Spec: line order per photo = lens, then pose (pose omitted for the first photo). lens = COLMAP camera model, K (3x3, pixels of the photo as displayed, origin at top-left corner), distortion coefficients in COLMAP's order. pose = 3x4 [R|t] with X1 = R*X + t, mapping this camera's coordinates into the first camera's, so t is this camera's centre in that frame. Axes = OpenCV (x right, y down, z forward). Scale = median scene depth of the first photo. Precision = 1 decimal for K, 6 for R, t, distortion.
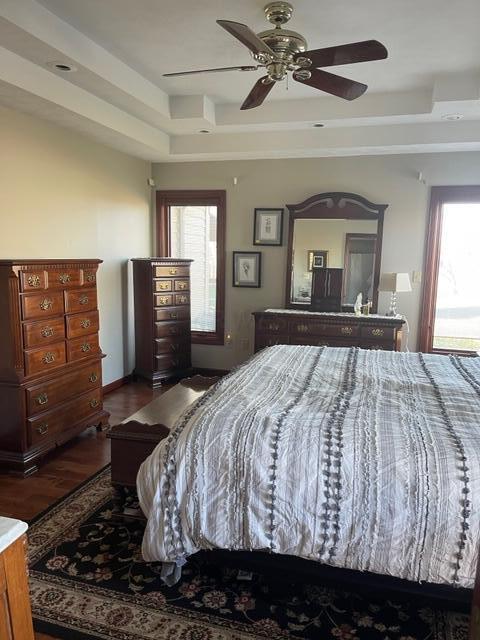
lens RADIAL K [[478.1, 0, 239.5], [0, 478.1, 320.4], [0, 0, 1]] dist [0.024961, -0.032154]
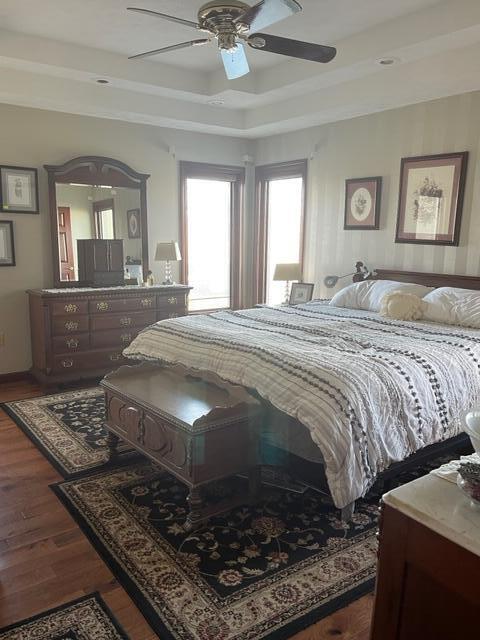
lens RADIAL K [[522.1, 0, 240.2], [0, 522.1, 322.2], [0, 0, 1]] dist [0.016711, 0.000851]
pose [[0.611411, -0.144571, 0.777994, -0.476265], [0.108340, 0.989204, 0.098677, -0.022287], [-0.783861, 0.023956, 0.620474, 0.173947]]
